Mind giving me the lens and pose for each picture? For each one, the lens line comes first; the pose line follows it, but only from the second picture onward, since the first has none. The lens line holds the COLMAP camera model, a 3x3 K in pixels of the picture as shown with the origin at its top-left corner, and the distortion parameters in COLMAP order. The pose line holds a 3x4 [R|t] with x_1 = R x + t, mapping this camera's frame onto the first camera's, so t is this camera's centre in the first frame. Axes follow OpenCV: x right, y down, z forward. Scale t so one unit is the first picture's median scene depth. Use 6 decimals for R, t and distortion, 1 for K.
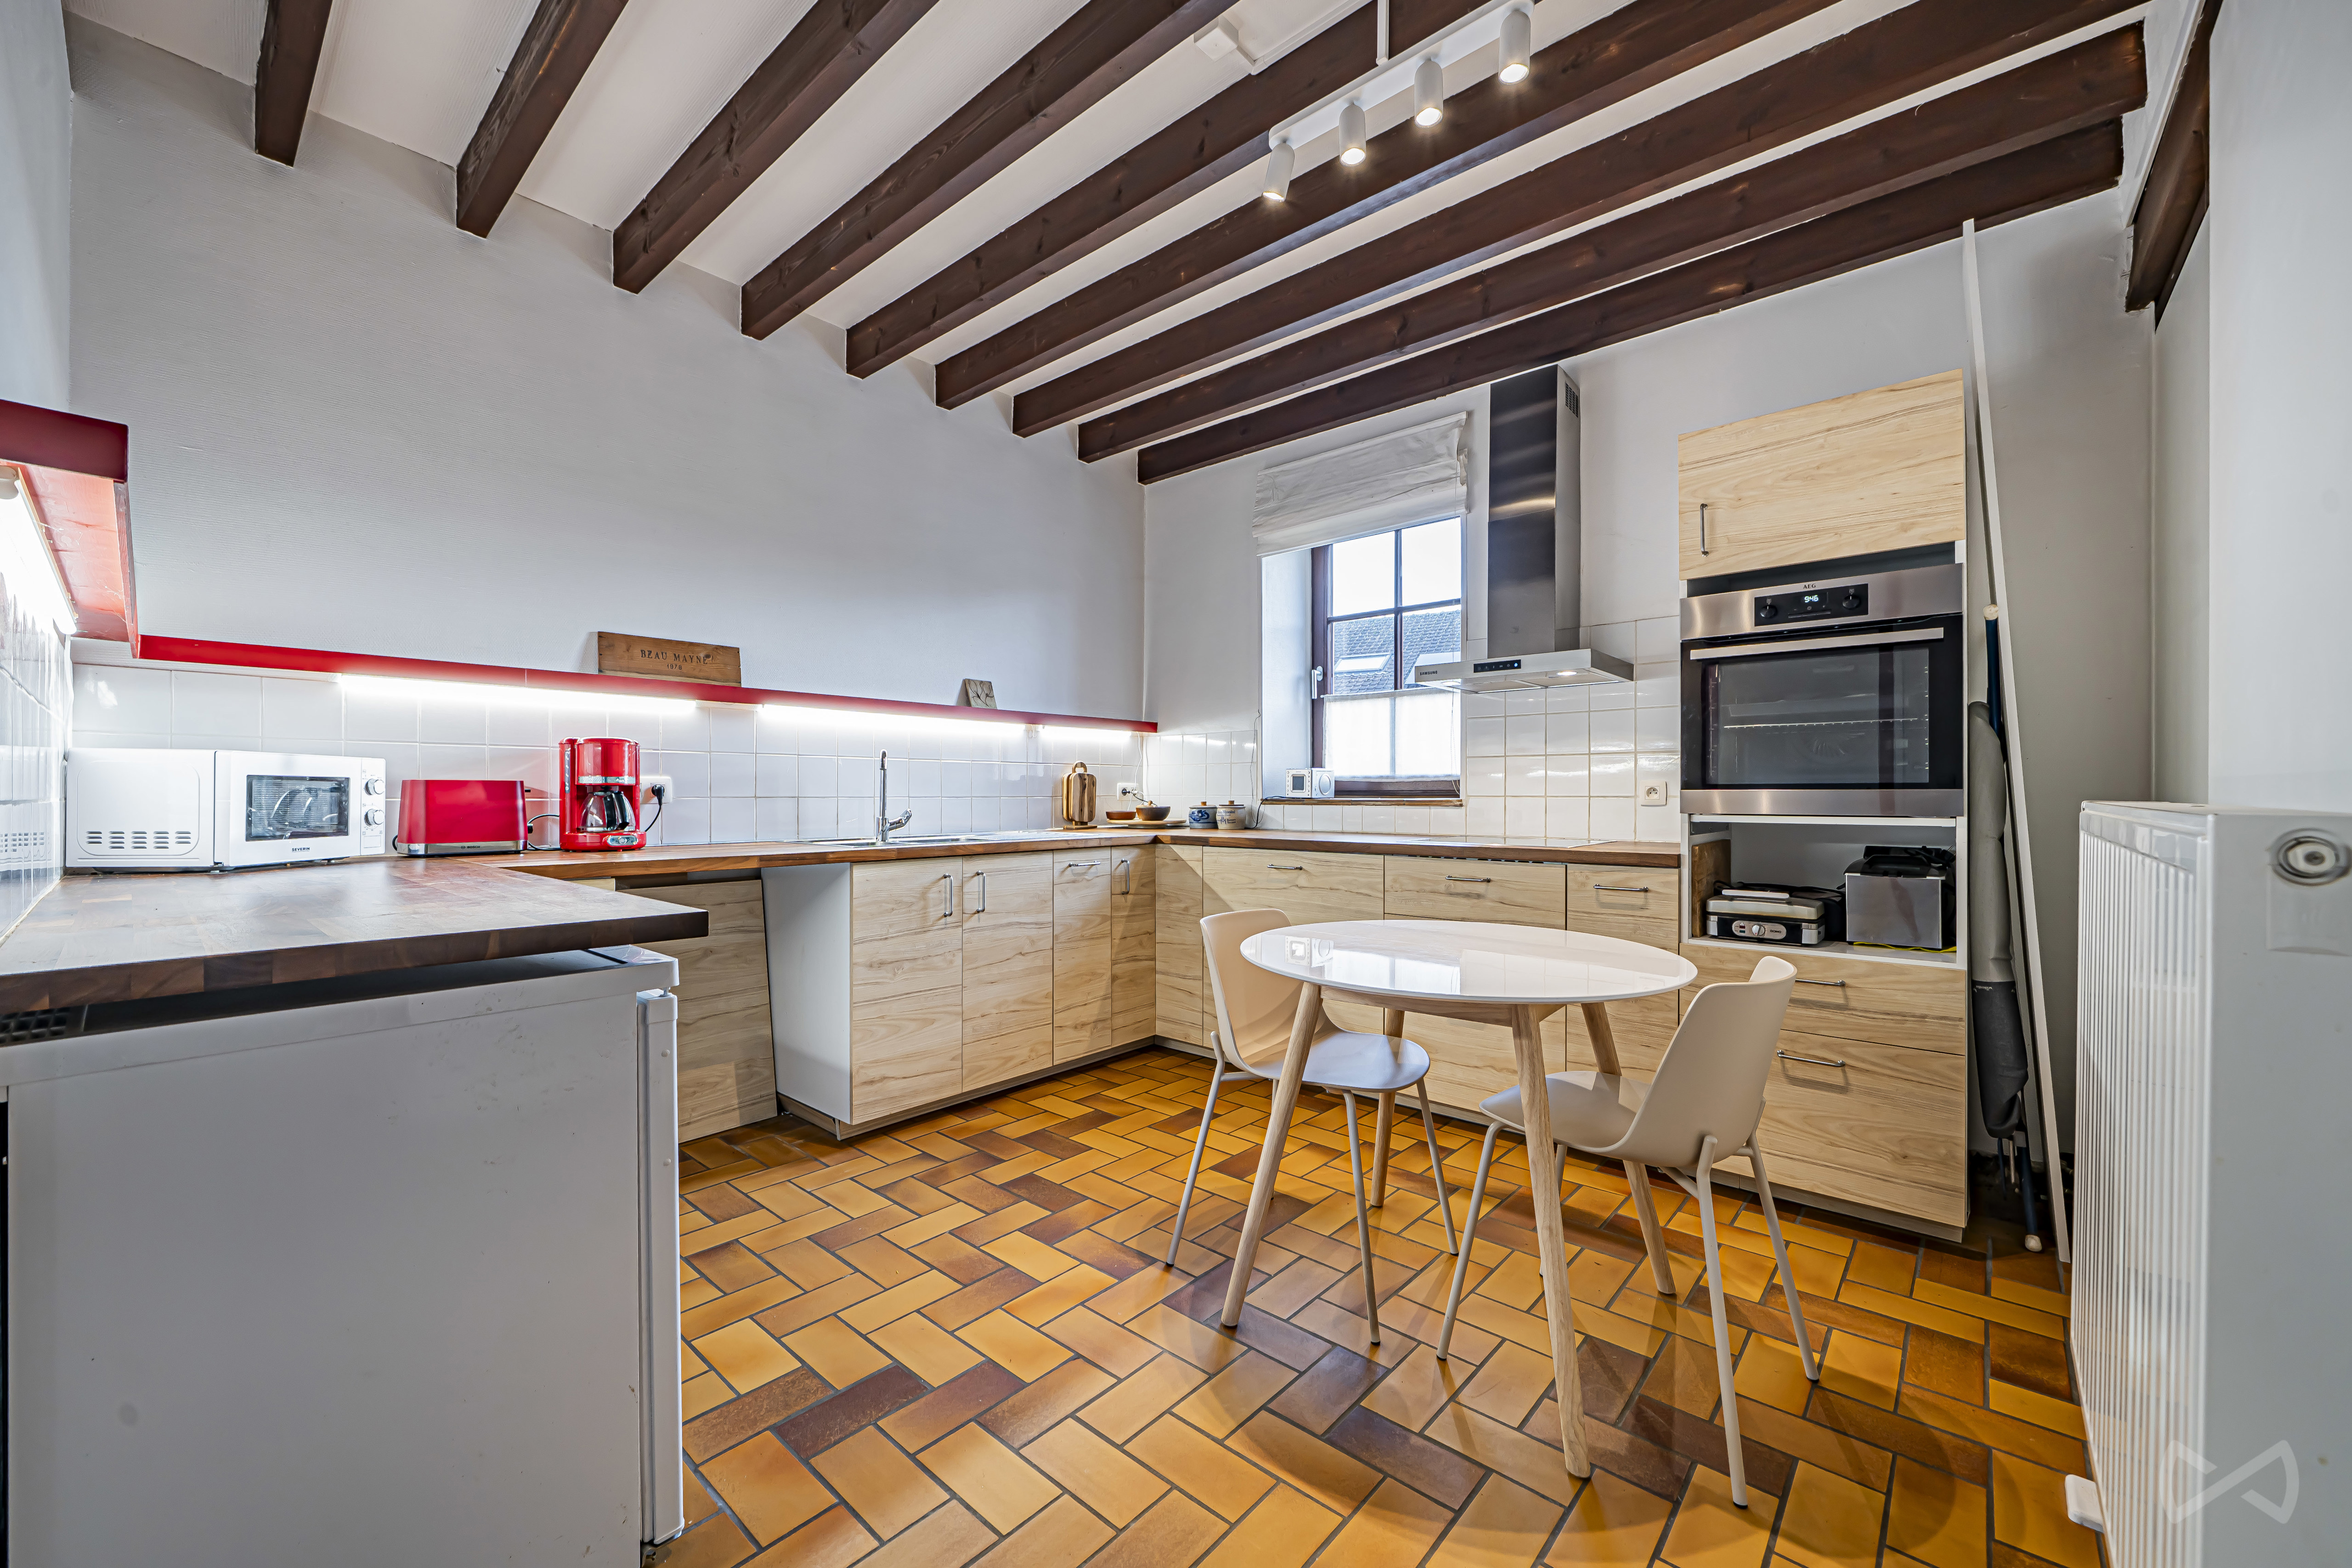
lens RADIAL K [[870.9, 0, 1172.6], [0, 870.9, 784.6], [0, 0, 1]] dist [-0.015012, 0.001272]
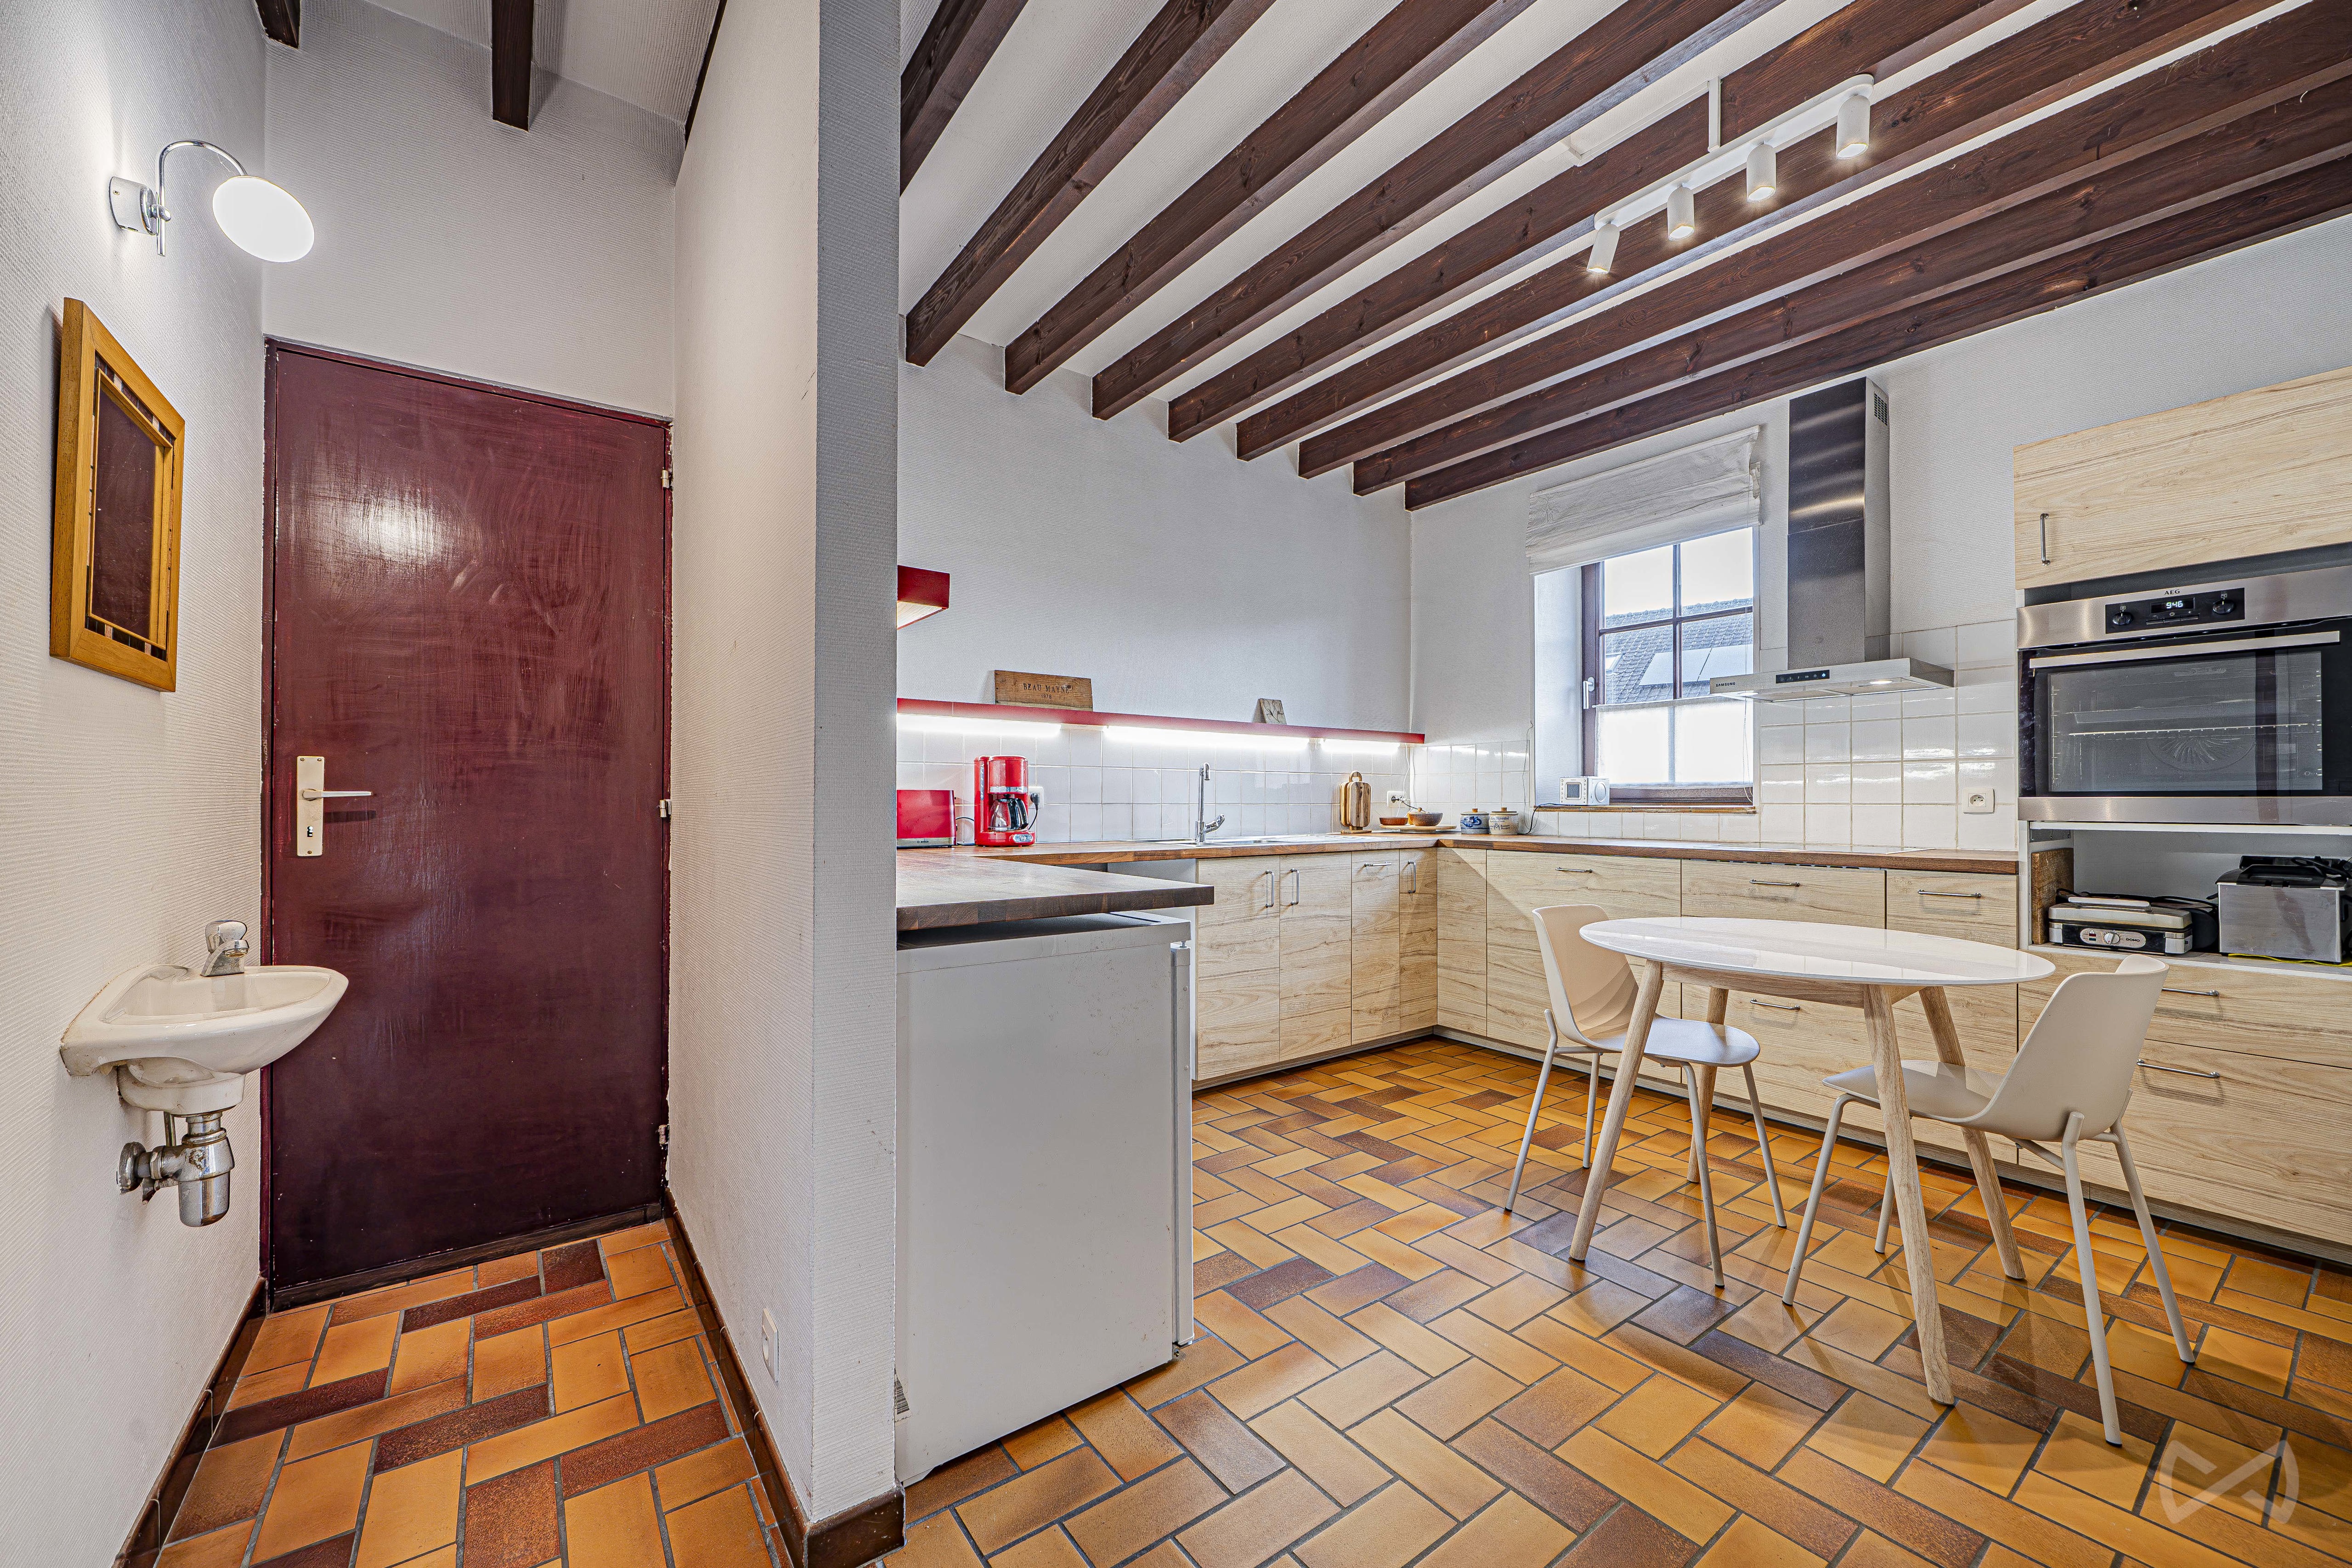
lens RADIAL K [[870.8, 0, 1180.6], [0, 870.8, 788.4], [0, 0, 1]] dist [-0.015012, 0.001272]
pose [[0.977417, -0.002394, -0.211306, -0.151424], [0.001254, 0.999984, -0.005529, 0.000052], [0.211316, 0.005139, 0.977404, -0.178825]]
